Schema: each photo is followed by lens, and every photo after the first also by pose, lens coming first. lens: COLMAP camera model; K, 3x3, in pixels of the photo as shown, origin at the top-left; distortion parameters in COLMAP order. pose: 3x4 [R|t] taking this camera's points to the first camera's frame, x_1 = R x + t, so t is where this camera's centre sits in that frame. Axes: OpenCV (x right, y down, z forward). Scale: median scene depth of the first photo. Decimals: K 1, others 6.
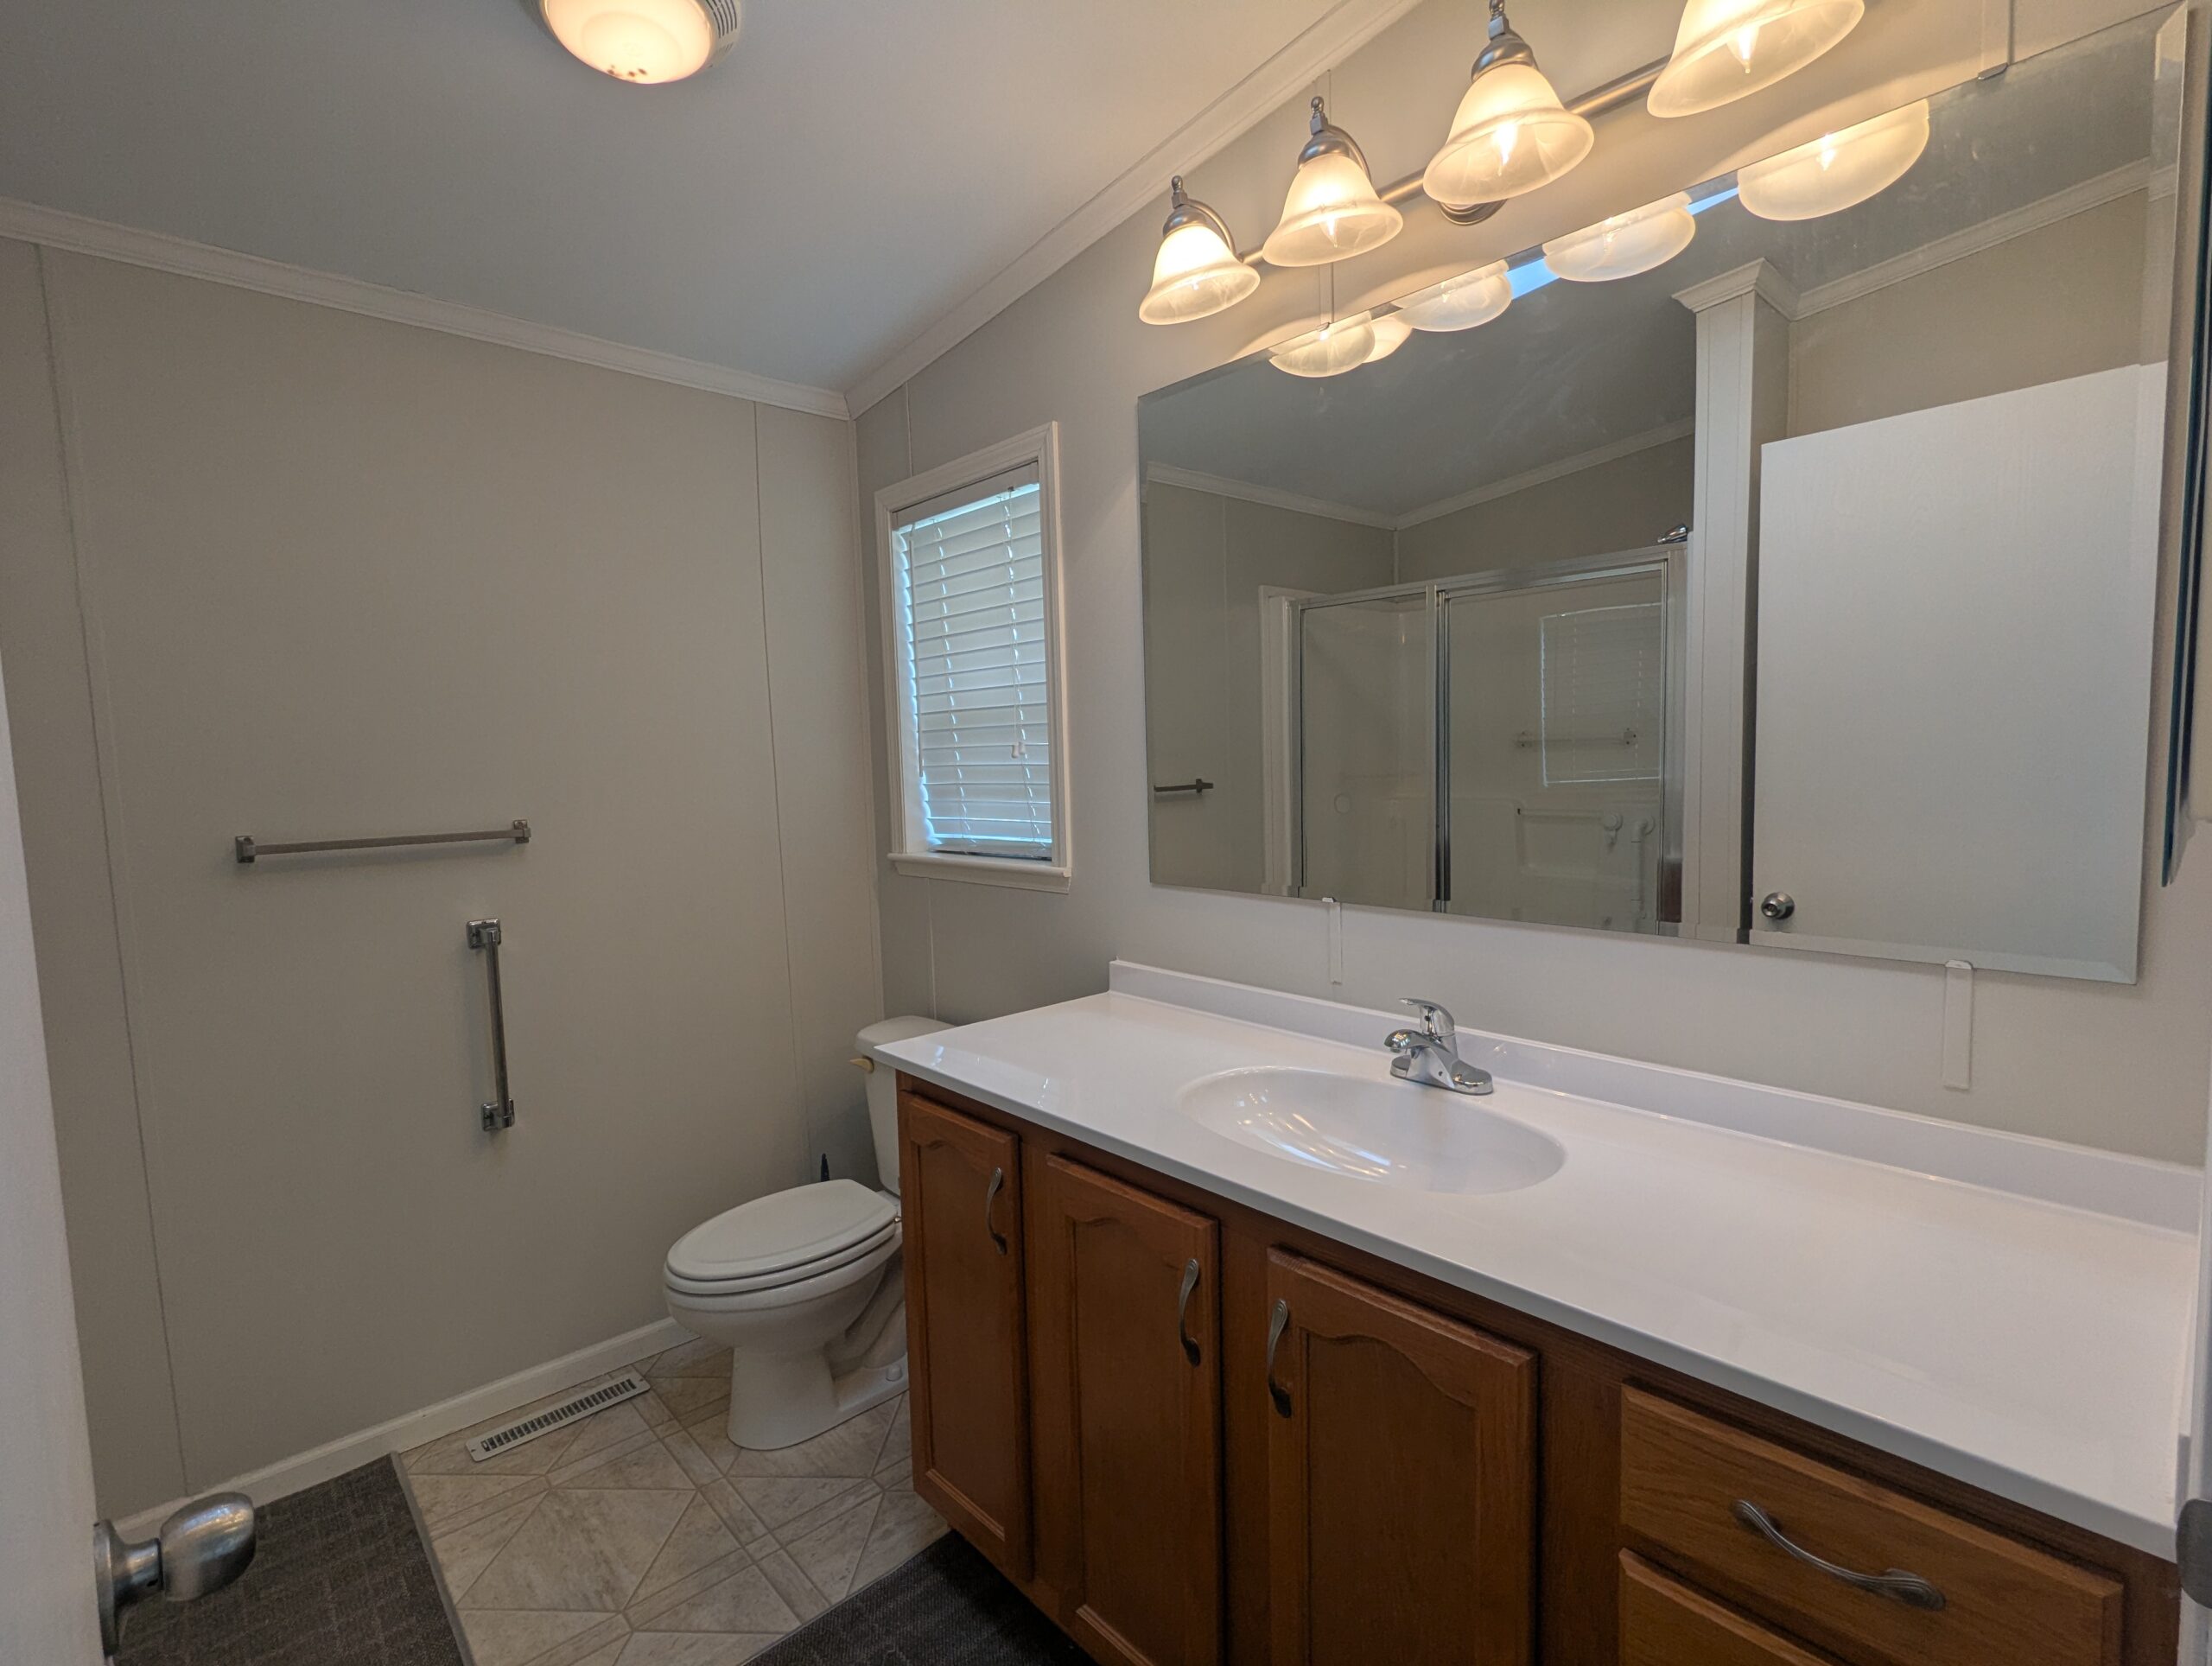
lens RADIAL K [[1050.6, 0, 1106.0], [0, 1050.6, 833.0], [0, 0, 1]] dist [-0.001447, 0.001343]
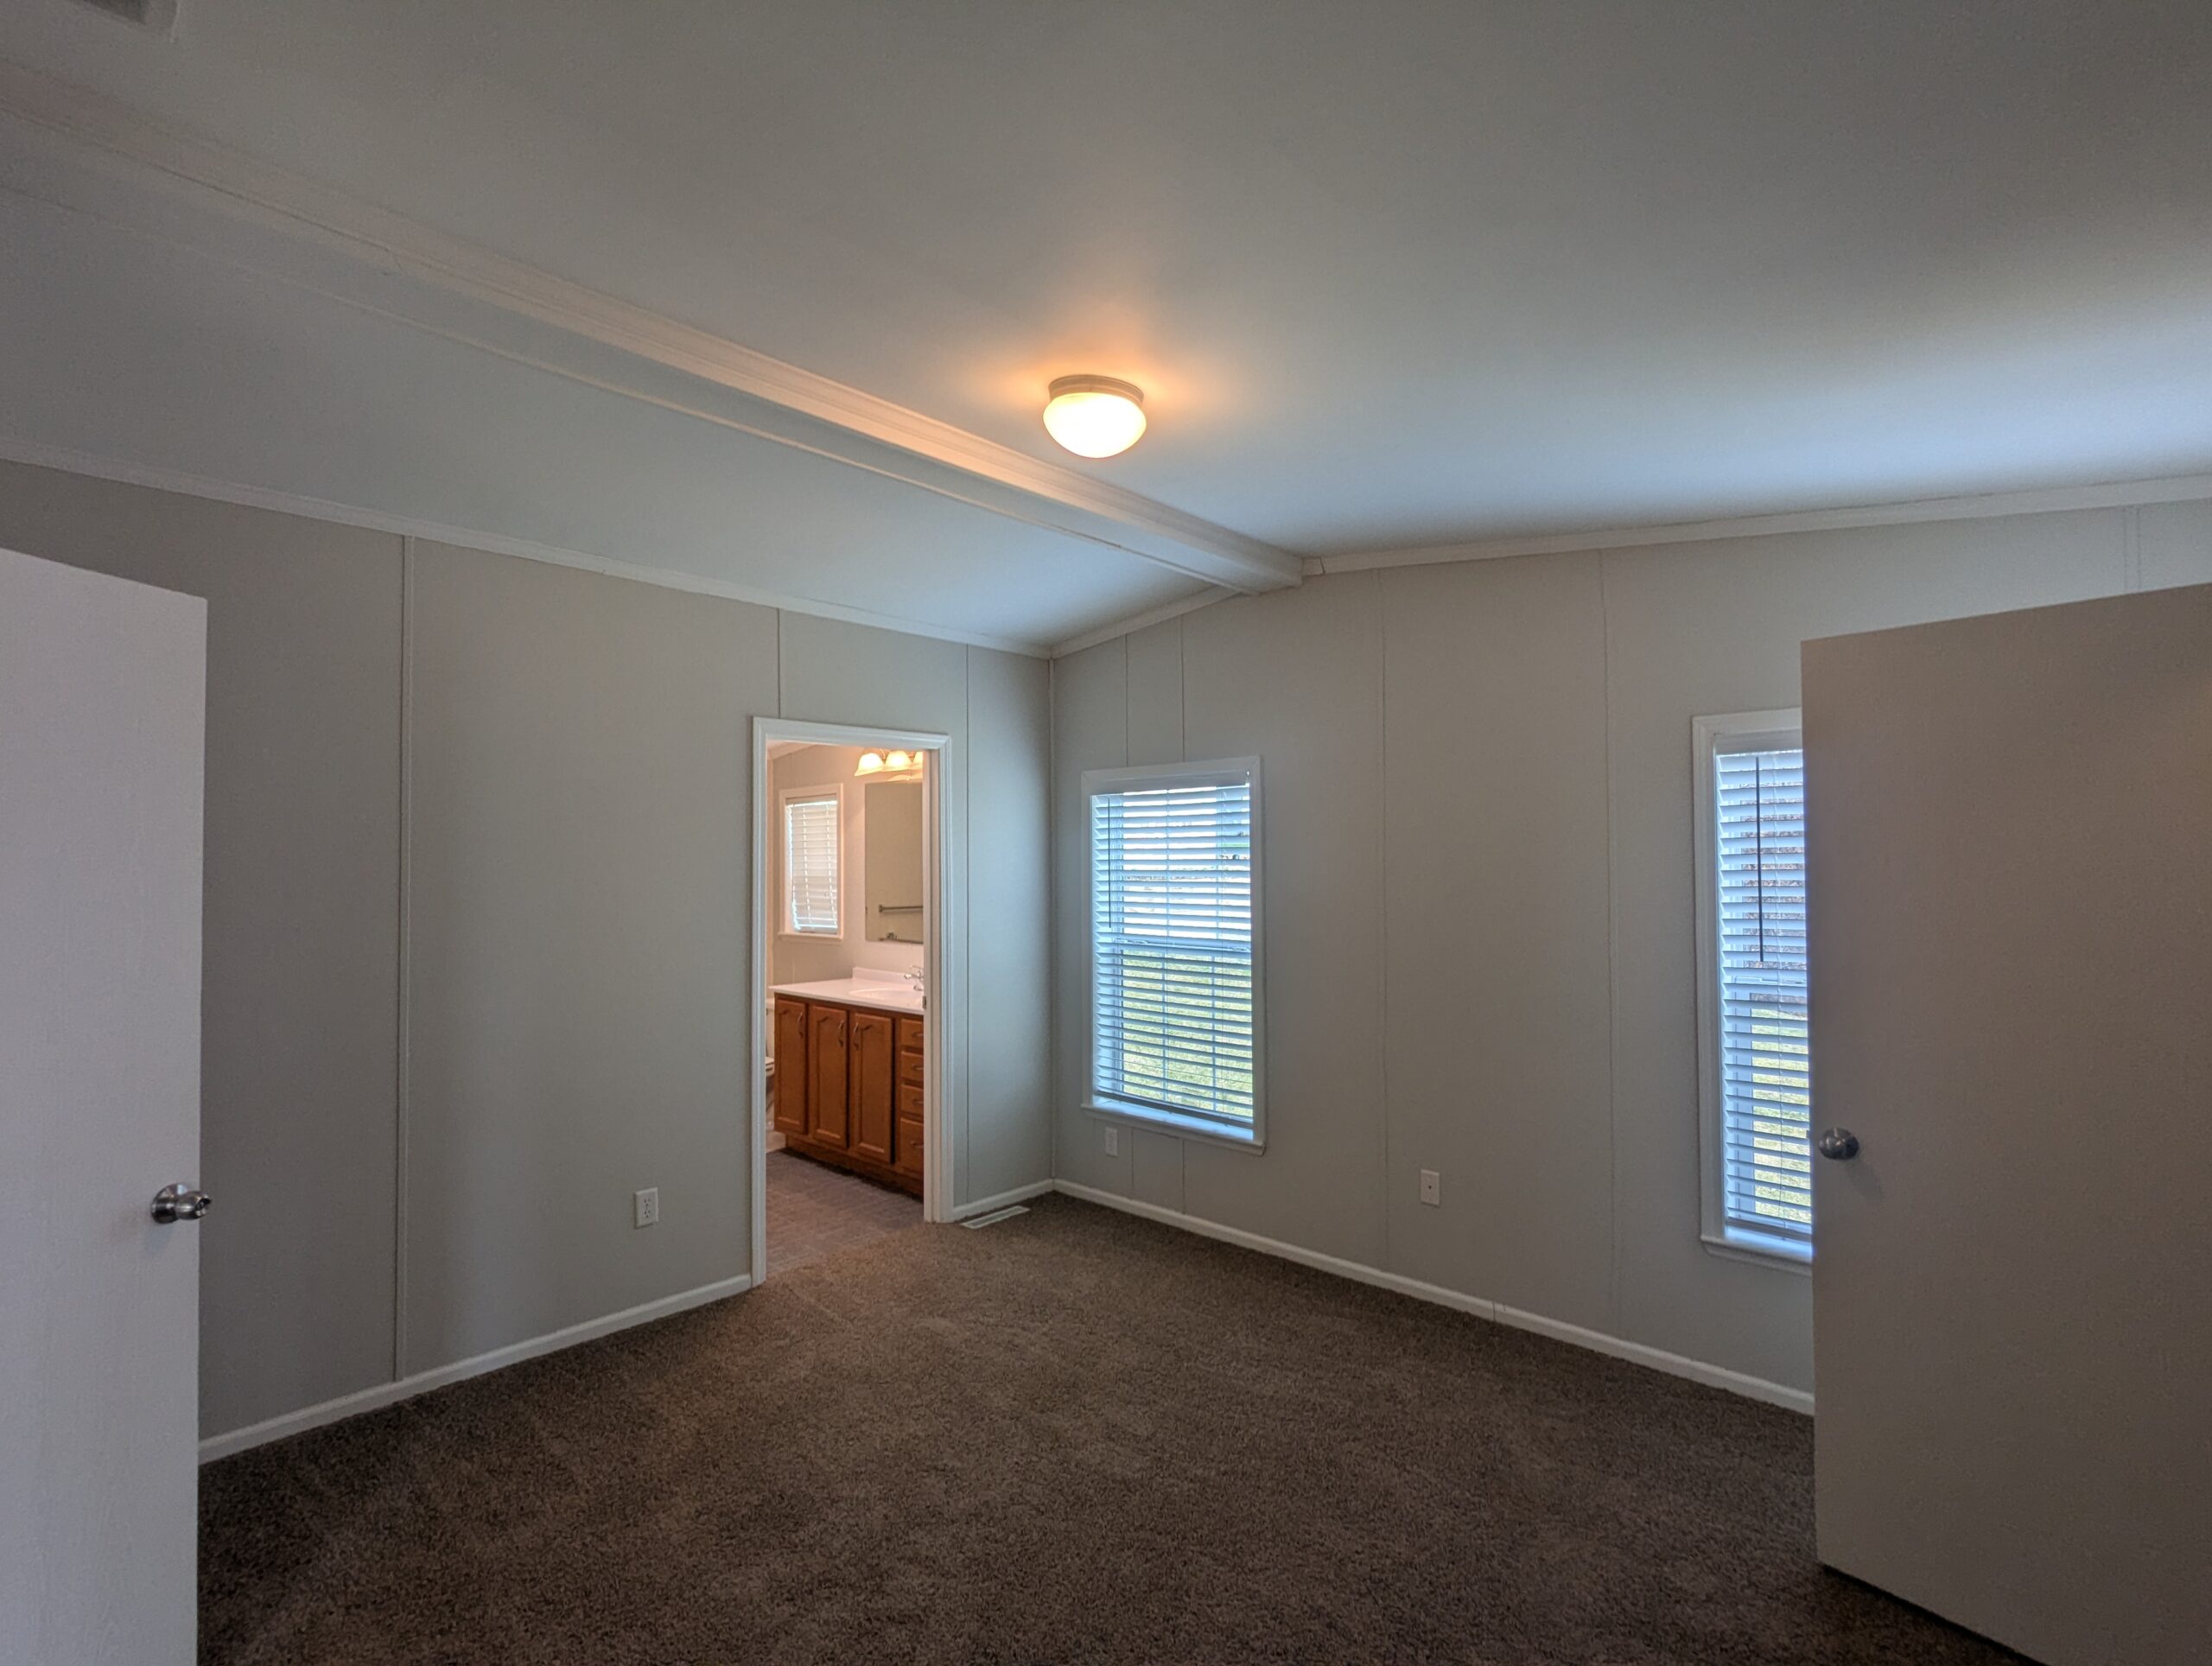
lens RADIAL K [[1050.6, 0, 1106.0], [0, 1050.6, 833.0], [0, 0, 1]] dist [-0.001447, 0.001343]
pose [[0.996413, 0.023981, 0.081159, 0.429441], [-0.015174, 0.994097, -0.107432, 0.049737], [-0.083256, 0.105815, 0.990894, -1.858618]]
